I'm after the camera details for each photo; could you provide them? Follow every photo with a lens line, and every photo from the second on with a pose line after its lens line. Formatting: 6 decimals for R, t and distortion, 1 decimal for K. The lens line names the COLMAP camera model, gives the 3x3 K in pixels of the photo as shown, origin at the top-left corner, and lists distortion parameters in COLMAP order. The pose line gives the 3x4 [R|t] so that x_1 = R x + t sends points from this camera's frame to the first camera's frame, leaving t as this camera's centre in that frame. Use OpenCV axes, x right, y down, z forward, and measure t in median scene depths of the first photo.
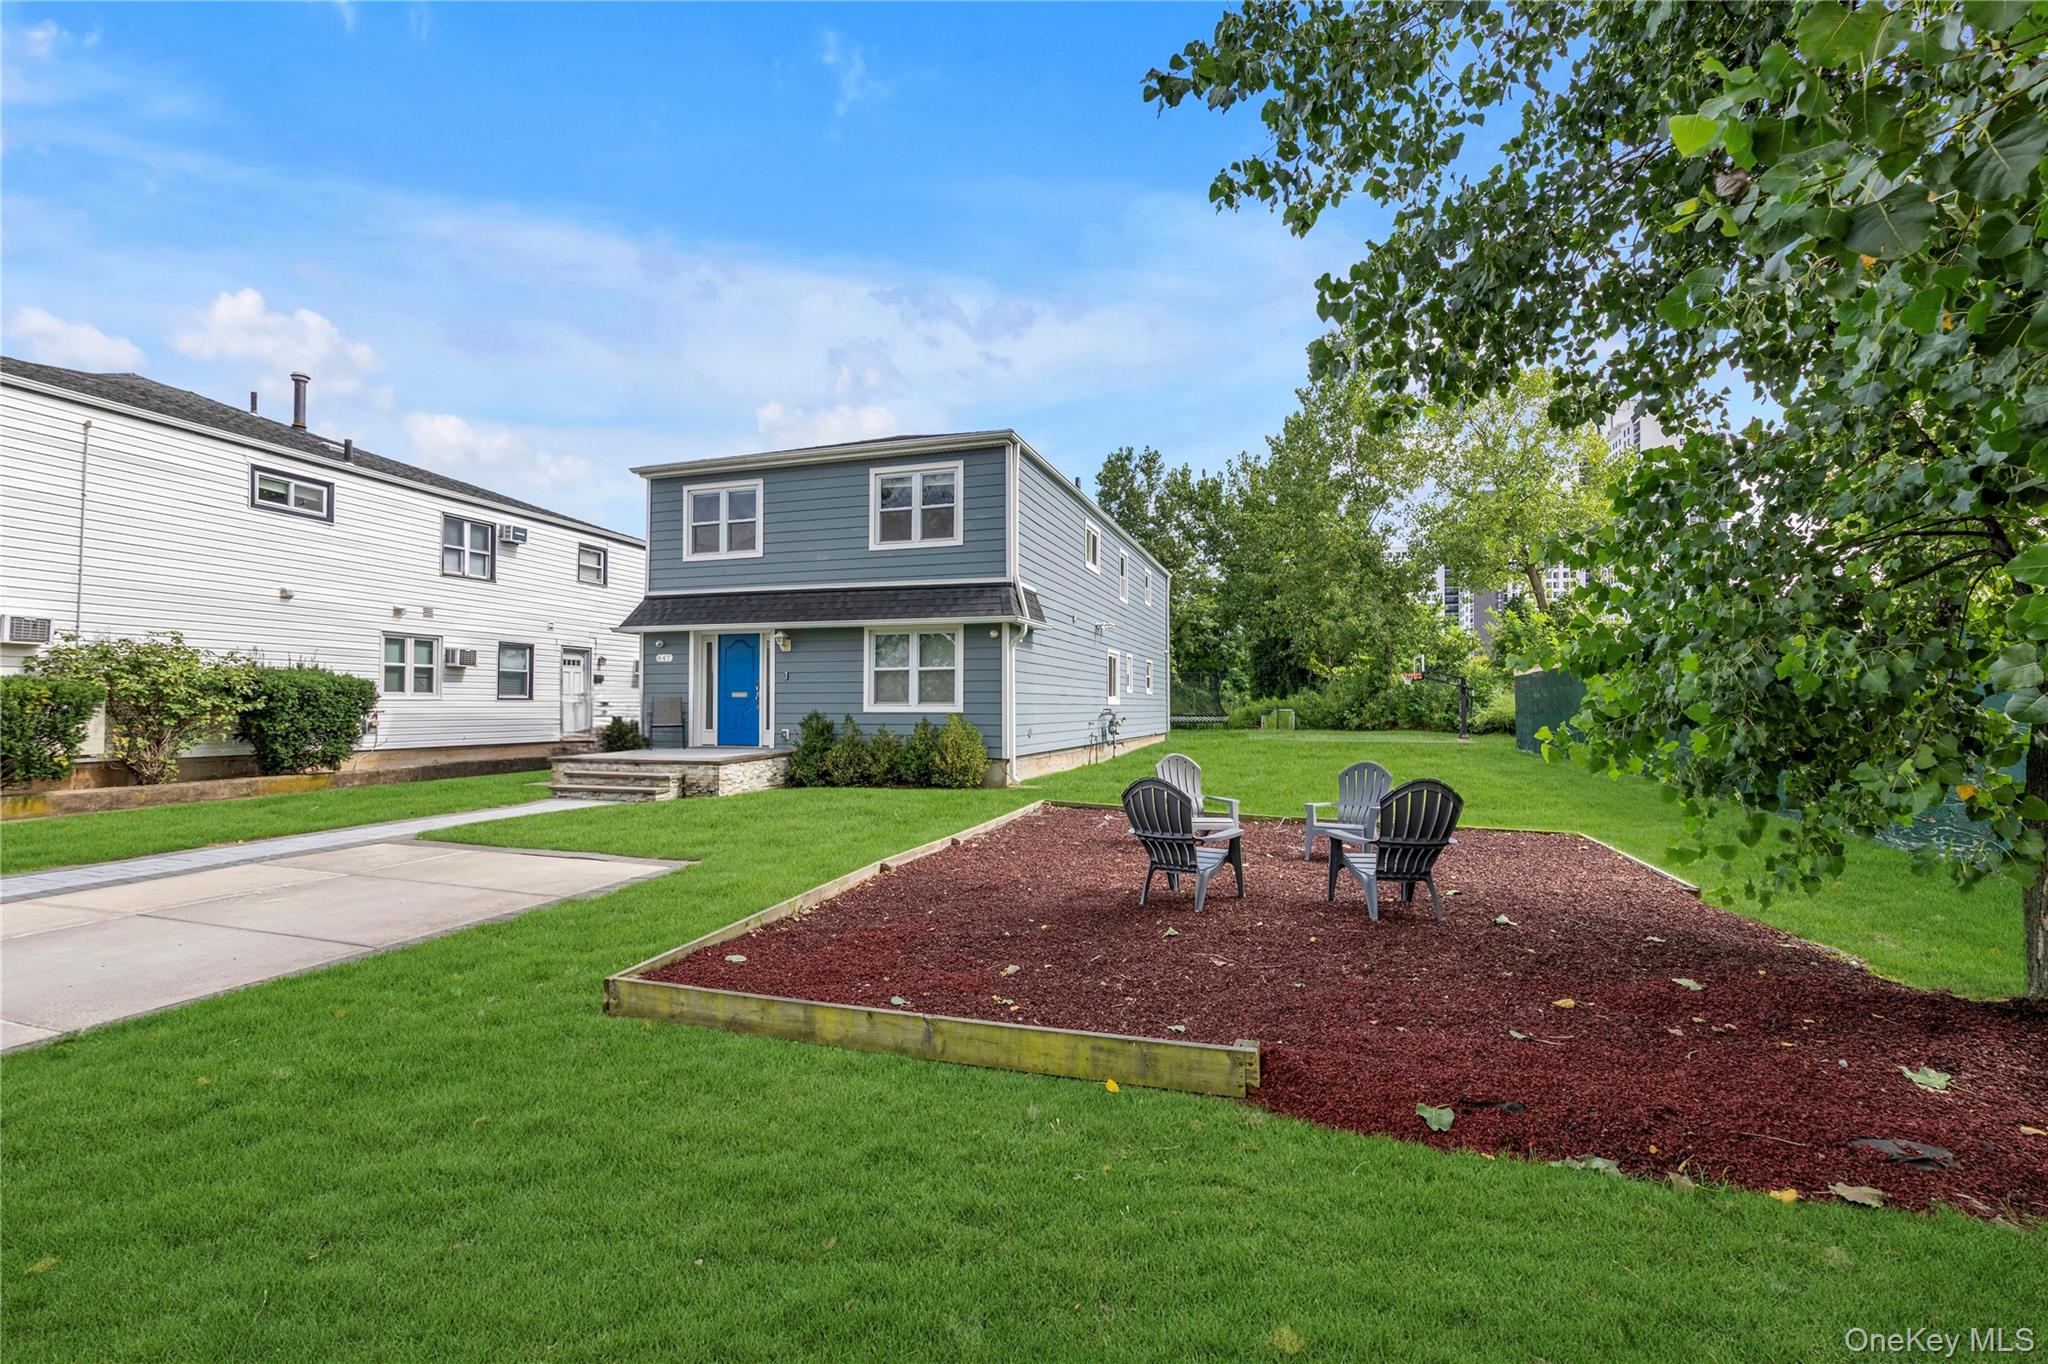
lens RADIAL K [[893.7, 0, 1040.5], [0, 893.7, 702.9], [0, 0, 1]] dist [-0.003890, -0.000197]
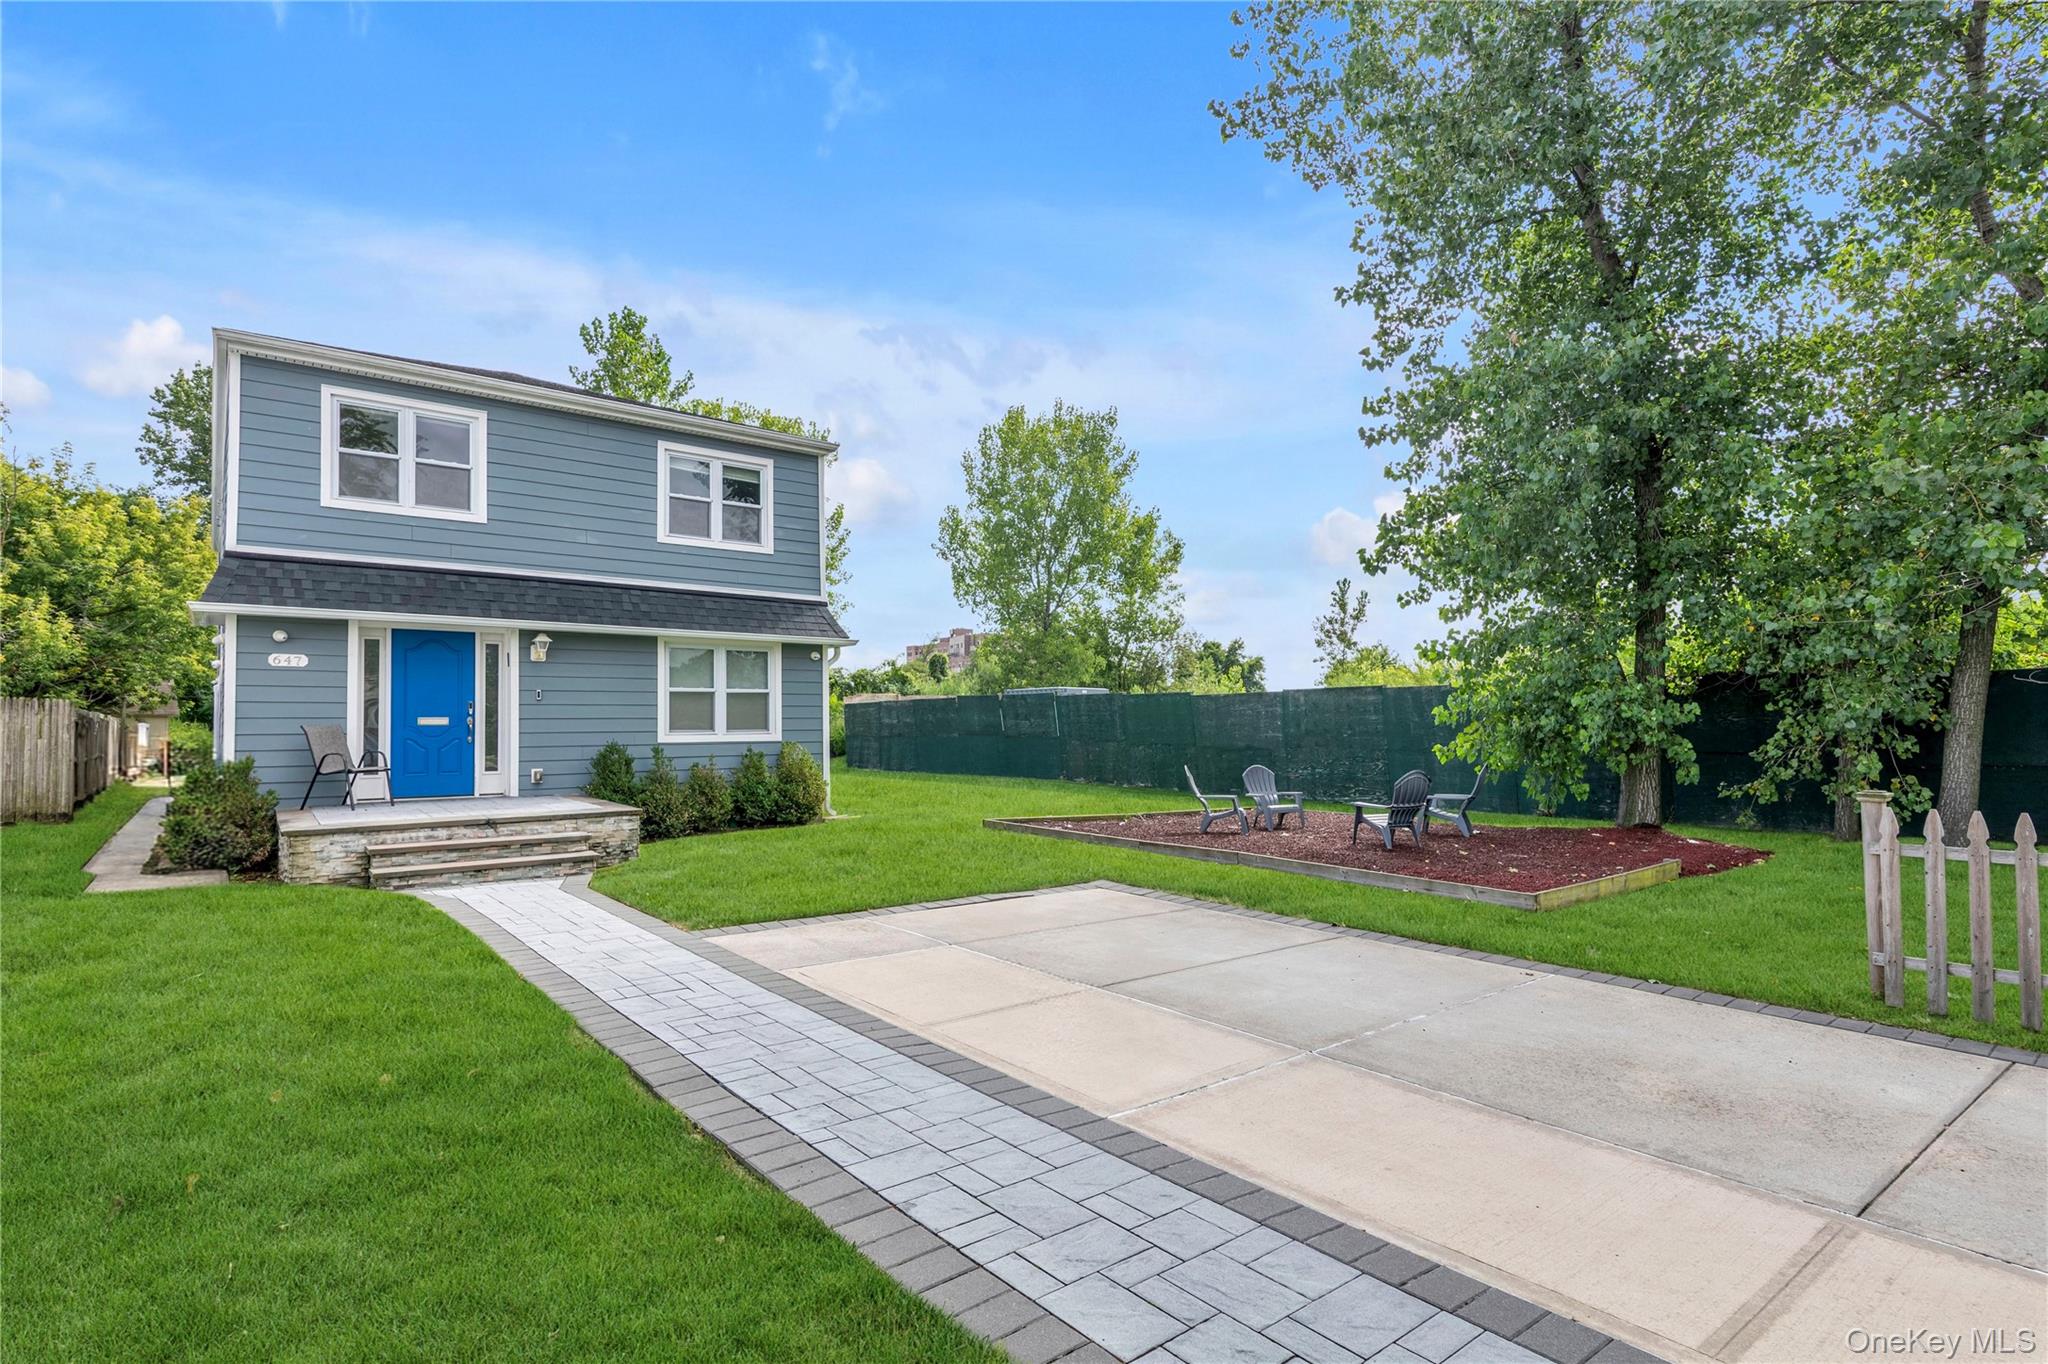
lens RADIAL K [[1038.4, 0, 1025.5], [0, 1038.4, 692.4], [0, 0, 1]] dist [0.017971, 0.000942]
pose [[0.553377, 0.022982, 0.832614, -0.792189], [0.006177, 0.999479, -0.031693, -0.003182], [-0.832908, 0.022681, 0.552947, 0.210079]]
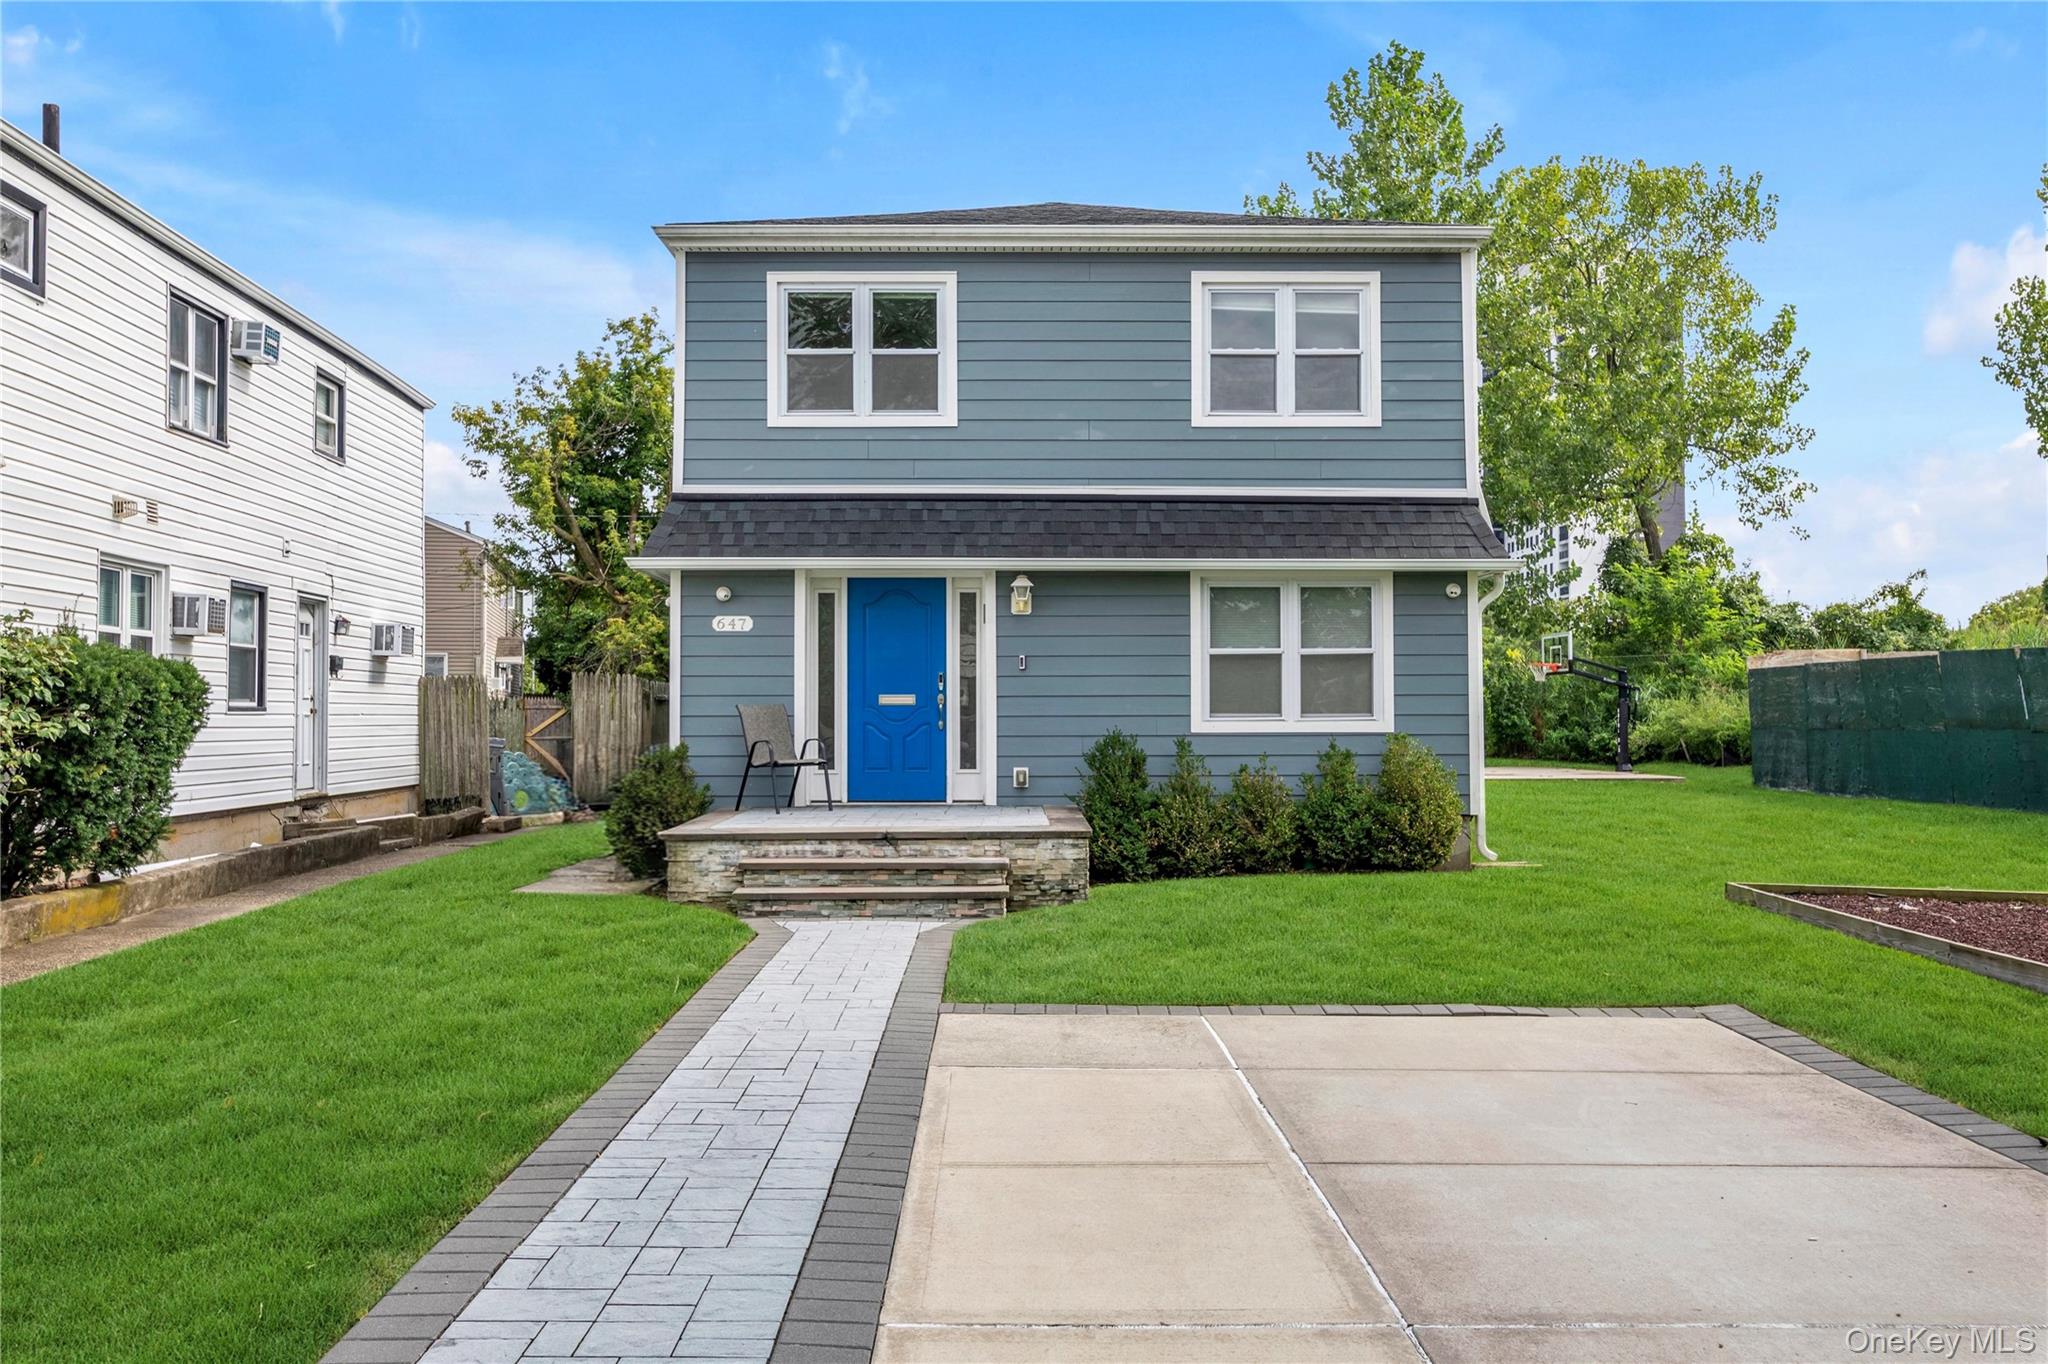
lens RADIAL K [[1743.8, 0, 1022.2], [0, 1743.8, 676.7], [0, 0, 1]] dist [0.012808, -0.001625]
pose [[0.948026, 0.004372, 0.318163, -0.618167], [0.002231, 0.999790, -0.020385, -0.002027], [-0.318185, 0.020035, 0.947817, 0.059673]]
